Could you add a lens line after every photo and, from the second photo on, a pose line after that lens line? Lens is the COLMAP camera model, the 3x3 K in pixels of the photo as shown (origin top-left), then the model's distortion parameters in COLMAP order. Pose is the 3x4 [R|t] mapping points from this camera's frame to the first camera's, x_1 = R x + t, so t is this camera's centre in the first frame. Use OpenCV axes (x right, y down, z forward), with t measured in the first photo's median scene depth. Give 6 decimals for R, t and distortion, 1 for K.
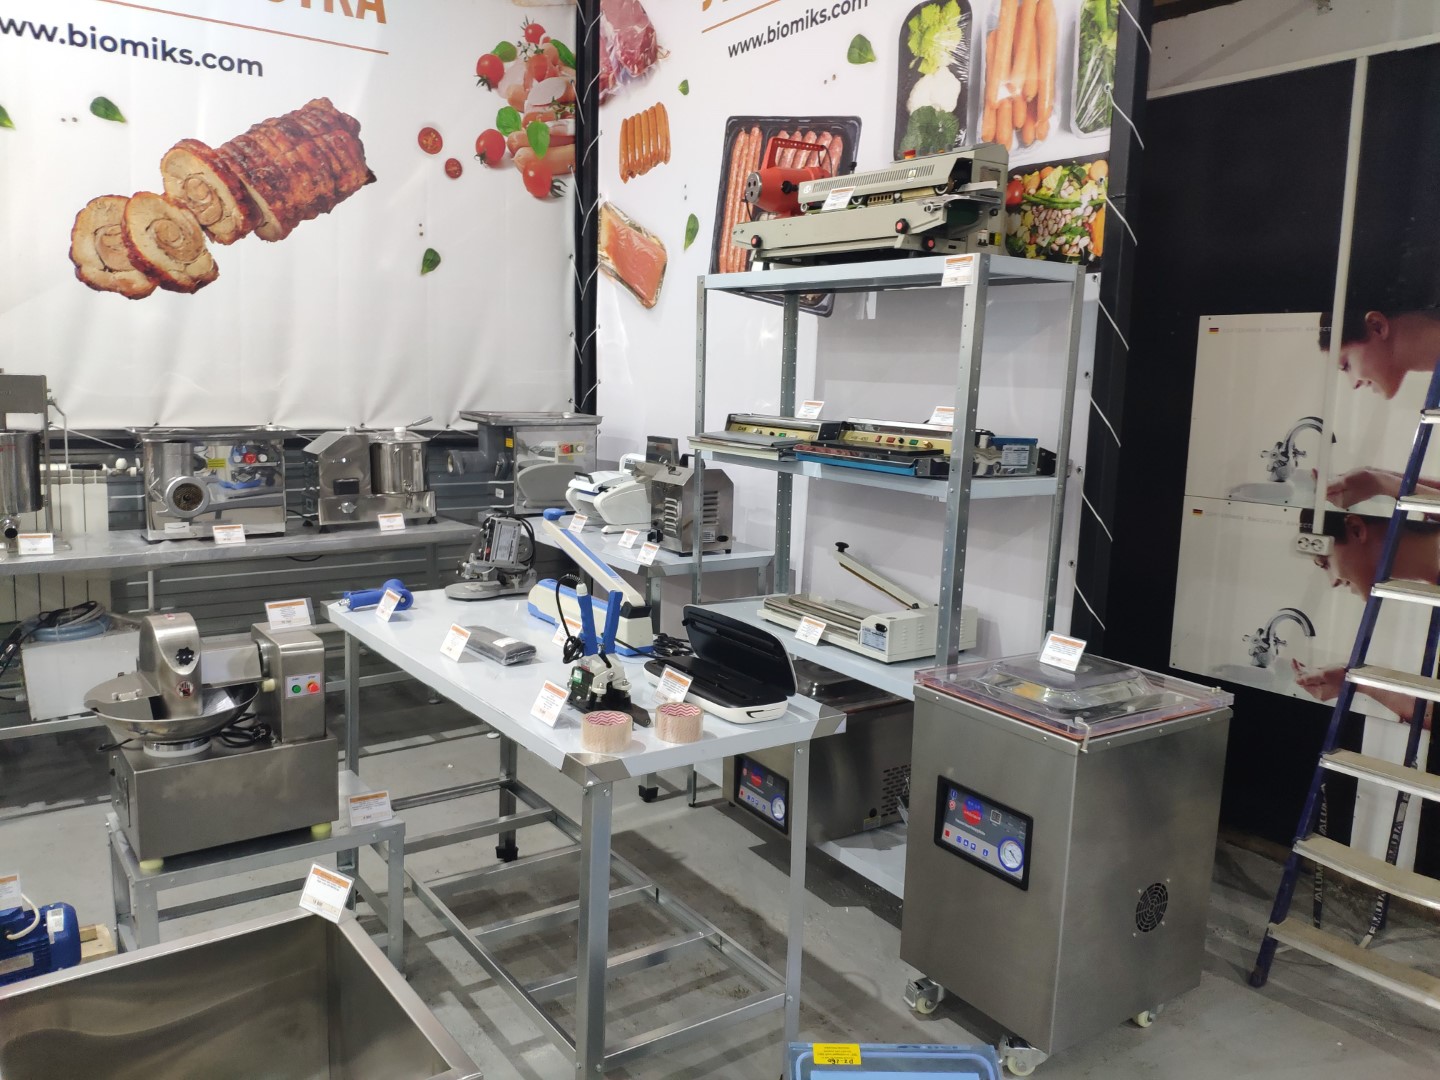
lens RADIAL K [[1120.6, 0, 720.0], [0, 1120.6, 540.0], [0, 0, 1]] dist [0.057245, -0.117243]
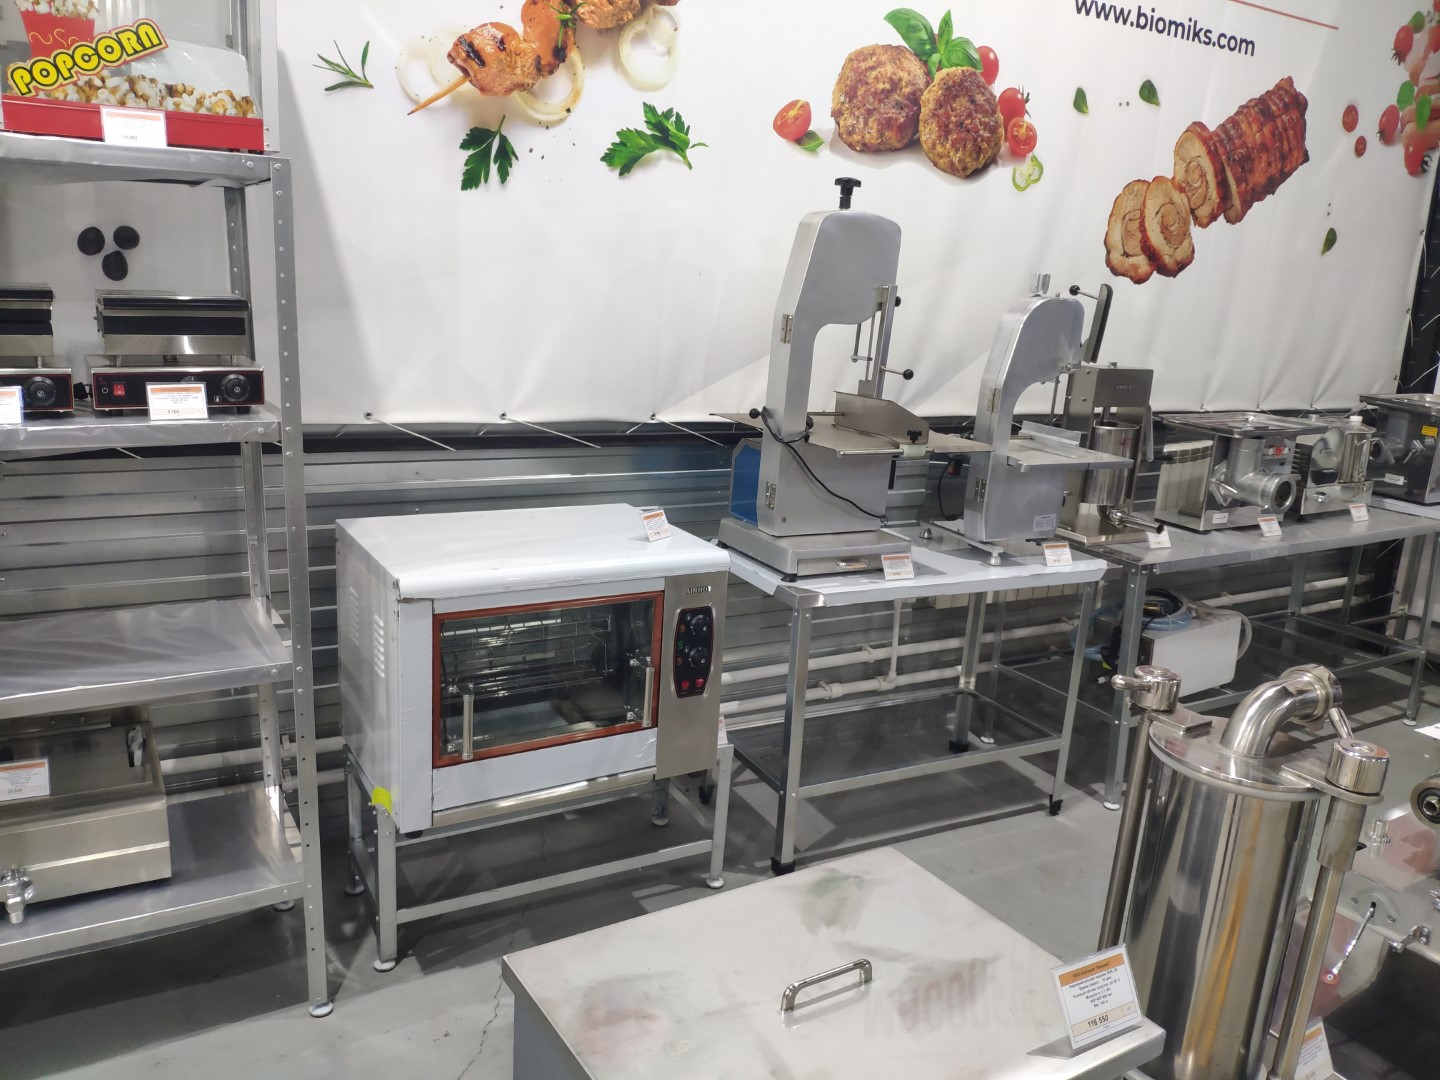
lens RADIAL K [[1131.1, 0, 720.0], [0, 1131.1, 540.0], [0, 0, 1]] dist [-0.026323, 0.005065]
pose [[0.995777, 0.040162, -0.082553, -0.779564], [-0.033218, 0.995927, 0.083827, -0.056042], [0.085583, -0.080730, 0.993055, -0.049299]]
